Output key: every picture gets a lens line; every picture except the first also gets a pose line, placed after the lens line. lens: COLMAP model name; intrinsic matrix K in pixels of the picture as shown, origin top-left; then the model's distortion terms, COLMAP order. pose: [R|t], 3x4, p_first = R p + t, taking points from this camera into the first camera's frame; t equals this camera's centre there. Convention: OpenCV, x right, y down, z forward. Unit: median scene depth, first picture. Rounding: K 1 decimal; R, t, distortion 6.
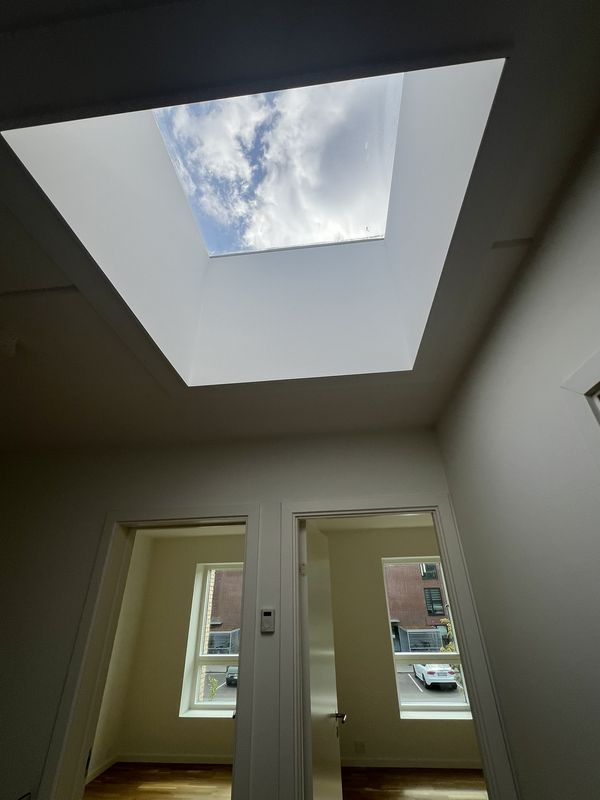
lens RADIAL K [[343.5, 0, 300.0], [0, 343.5, 400.0], [0, 0, 1]] dist [-0.001210, -0.000292]
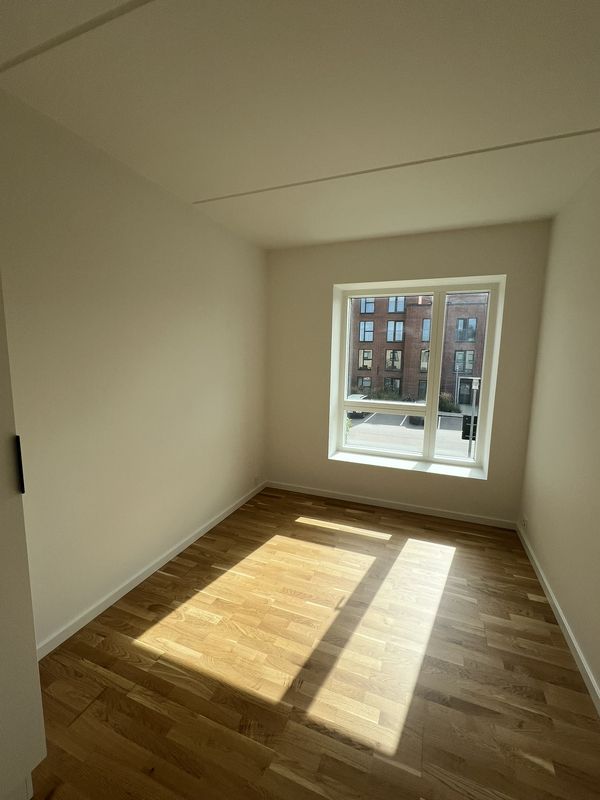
lens RADIAL K [[343.5, 0, 300.0], [0, 343.5, 400.0], [0, 0, 1]] dist [-0.001210, -0.000292]
pose [[0.962182, 0.069693, -0.263343, -0.232176], [0.102255, 0.803625, 0.586286, 0.352315], [0.252489, -0.591042, 0.766106, 0.479888]]
